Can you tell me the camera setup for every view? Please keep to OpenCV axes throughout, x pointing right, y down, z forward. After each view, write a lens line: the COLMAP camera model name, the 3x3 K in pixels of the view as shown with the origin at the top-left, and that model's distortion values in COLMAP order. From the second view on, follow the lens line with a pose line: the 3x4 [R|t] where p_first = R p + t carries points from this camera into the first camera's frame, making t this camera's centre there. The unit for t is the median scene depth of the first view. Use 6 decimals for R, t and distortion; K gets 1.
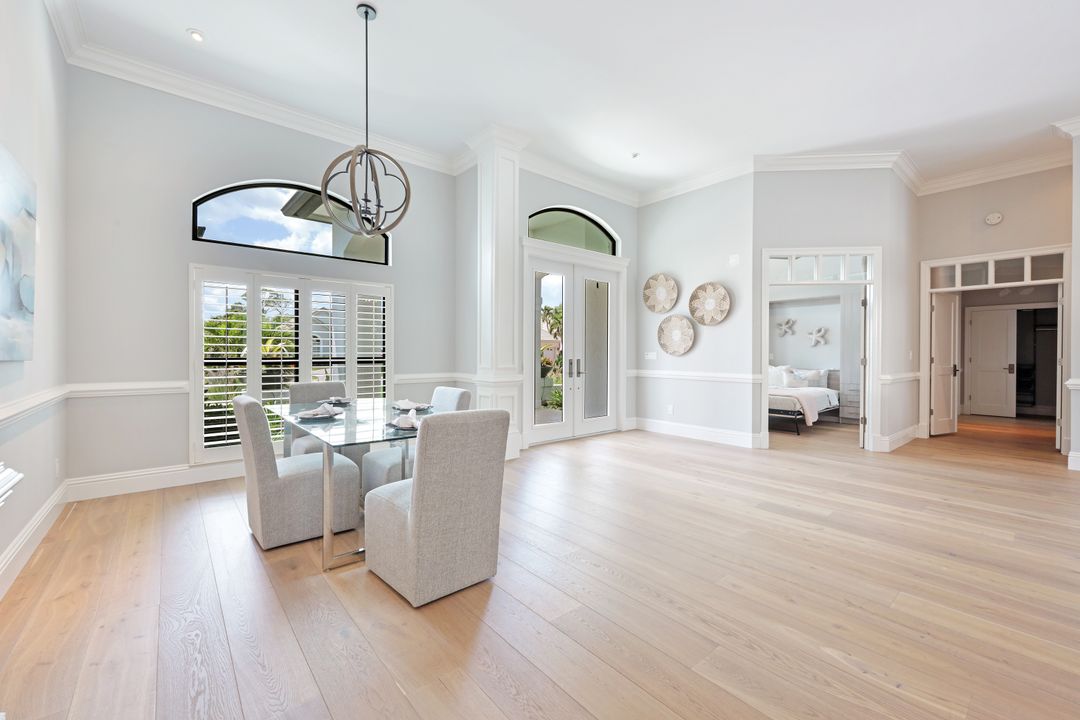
lens RADIAL K [[446.5, 0, 536.0], [0, 446.5, 352.6], [0, 0, 1]] dist [-0.001669, 0.000041]
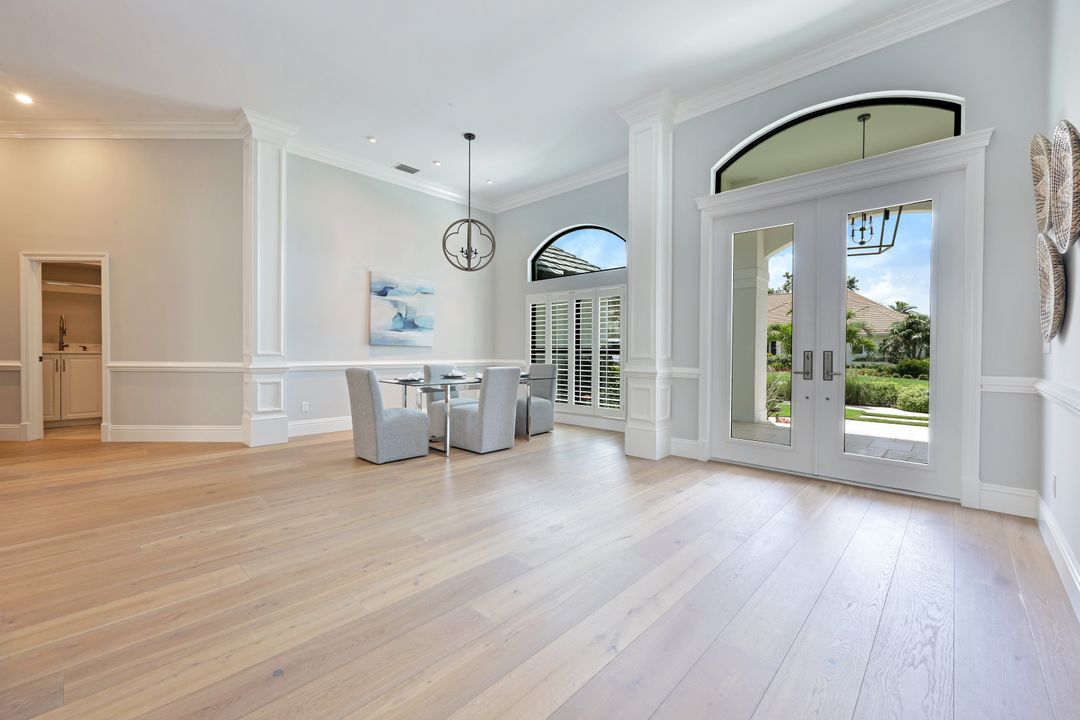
lens RADIAL K [[446.5, 0, 536.0], [0, 446.5, 352.6], [0, 0, 1]] dist [-0.001669, 0.000041]
pose [[0.106959, 0.003957, -0.994256, 1.768568], [-0.006397, 0.999974, 0.003292, 0.045359], [0.994243, 0.006008, 0.106981, 1.456137]]
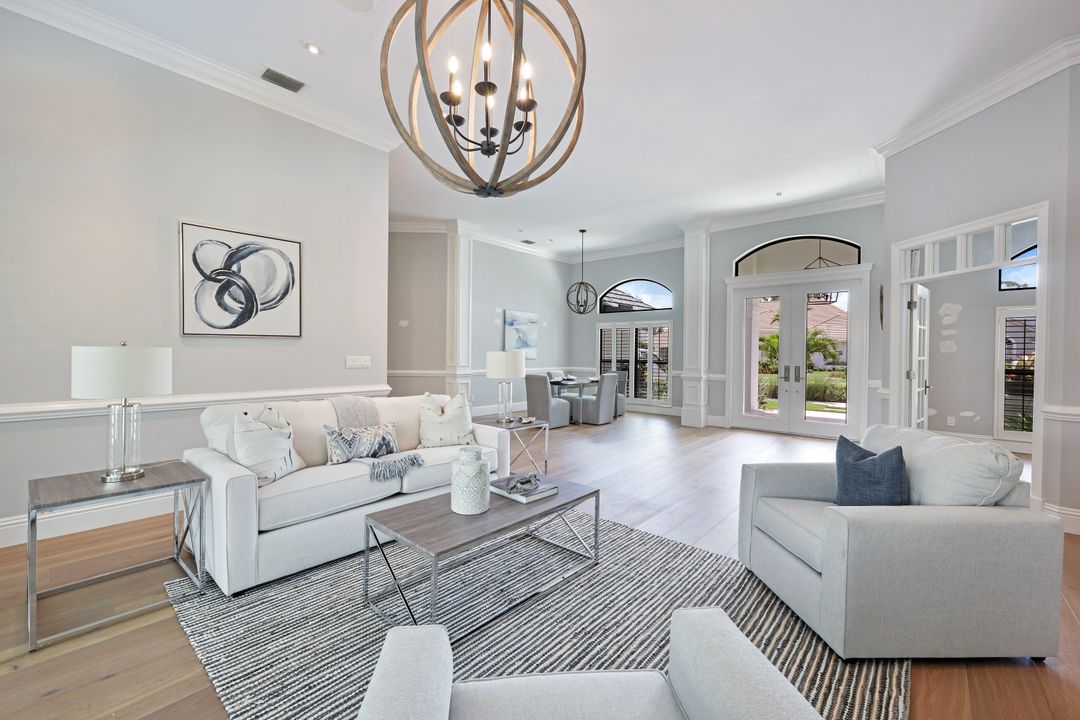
lens RADIAL K [[433.8, 0, 545.2], [0, 433.8, 355.2], [0, 0, 1]] dist [-0.000496, 0.000017]
pose [[0.147116, 0.005542, -0.989104, 2.913198], [-0.009562, 0.999946, 0.004180, -0.031189], [0.989073, 0.008843, 0.147161, 0.570363]]
